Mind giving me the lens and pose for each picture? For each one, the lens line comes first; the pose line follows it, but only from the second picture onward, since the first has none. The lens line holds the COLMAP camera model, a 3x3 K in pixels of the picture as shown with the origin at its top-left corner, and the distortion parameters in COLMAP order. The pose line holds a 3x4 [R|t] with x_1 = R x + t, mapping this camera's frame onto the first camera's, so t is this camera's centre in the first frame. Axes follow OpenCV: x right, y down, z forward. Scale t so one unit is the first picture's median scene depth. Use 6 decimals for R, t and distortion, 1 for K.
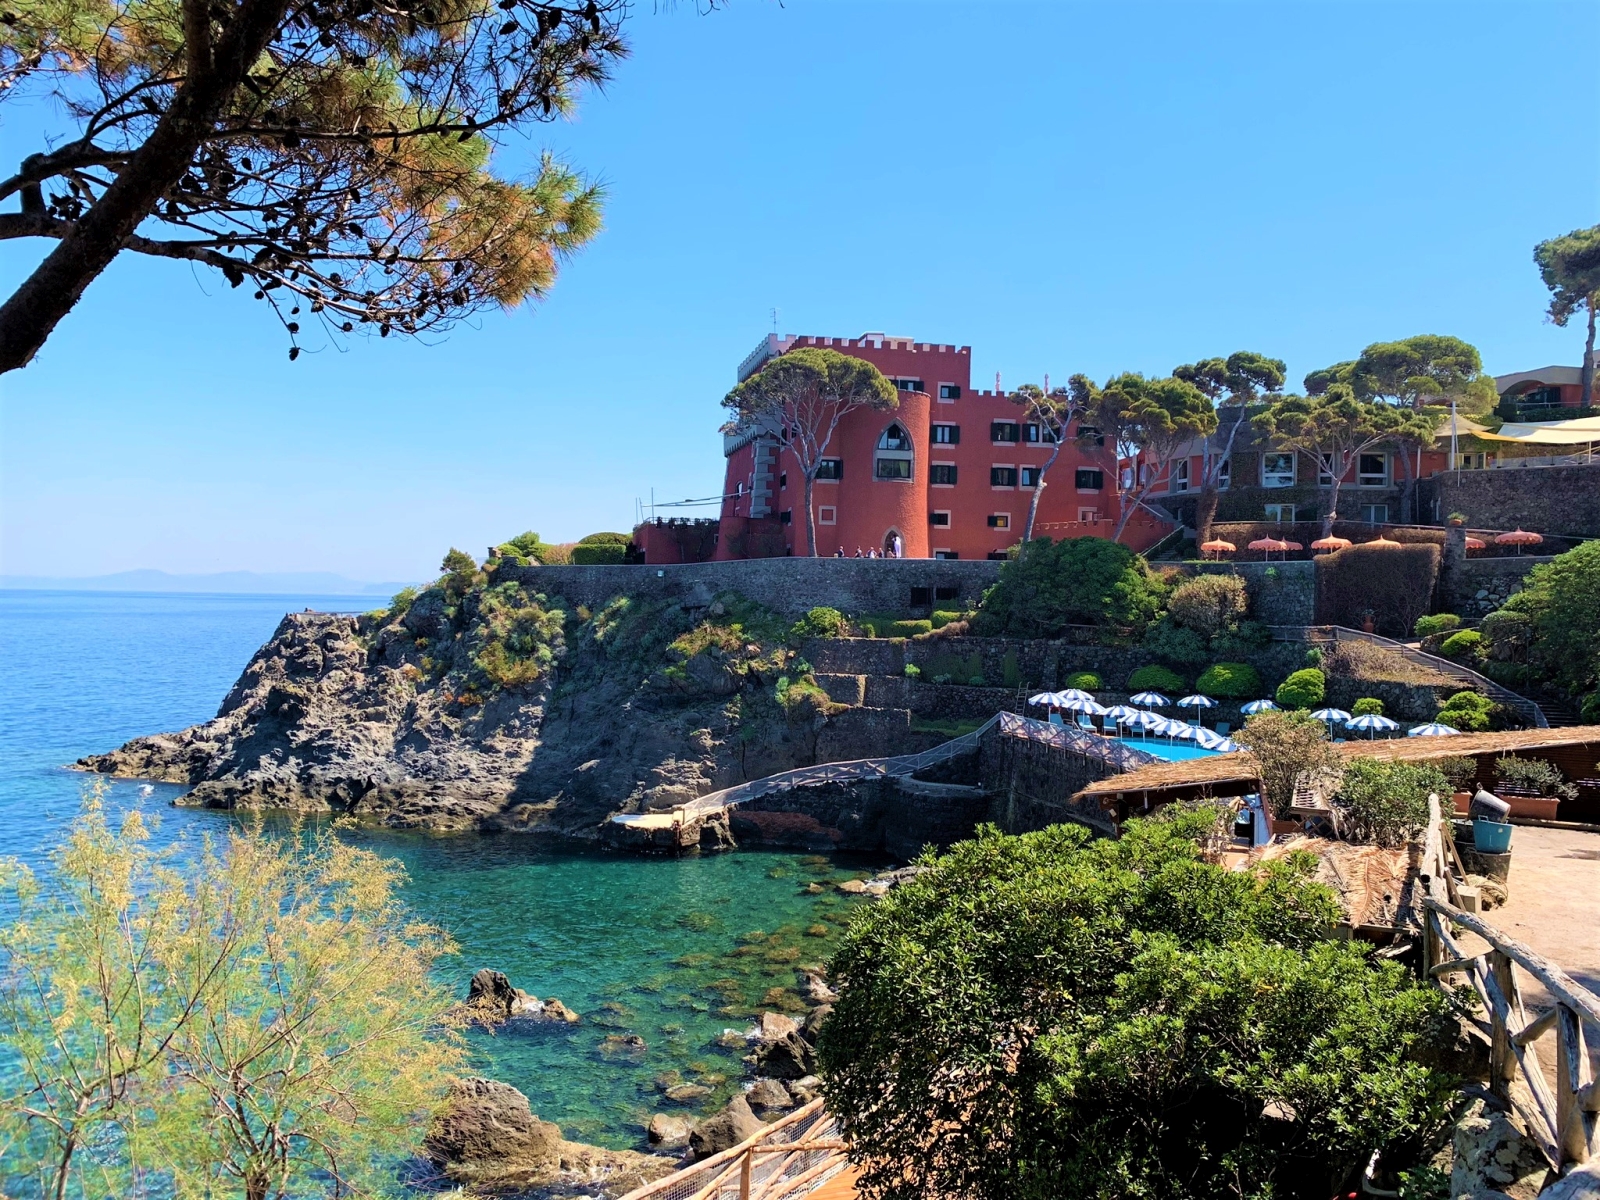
lens RADIAL K [[1268.8, 0, 804.3], [0, 1268.8, 587.9], [0, 0, 1]] dist [0.005584, 0.012731]
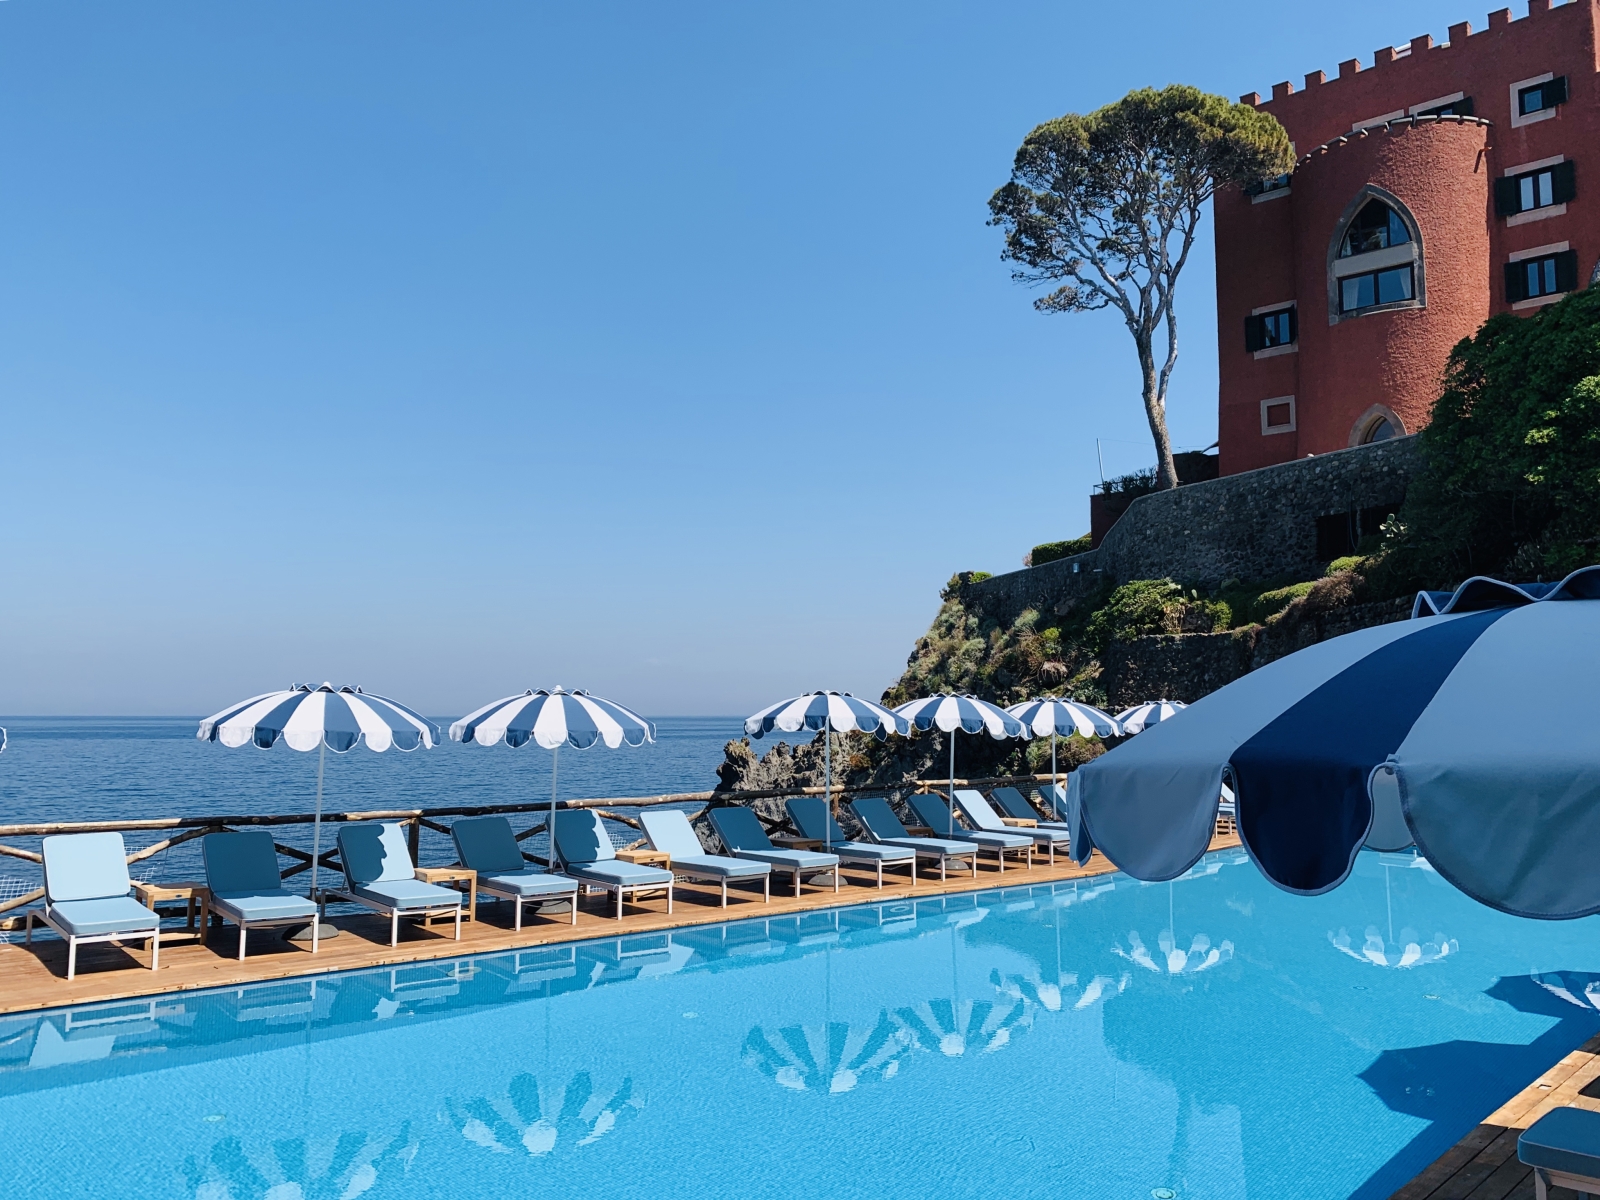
lens RADIAL K [[1268.8, 0, 786.8], [0, 1268.8, 596.2], [0, 0, 1]] dist [0.005584, 0.012731]
pose [[0.576043, -0.096507, -0.811703, 0.404593], [0.023658, 0.994559, -0.101457, 0.082847], [0.817077, 0.039240, 0.575191, 0.675805]]
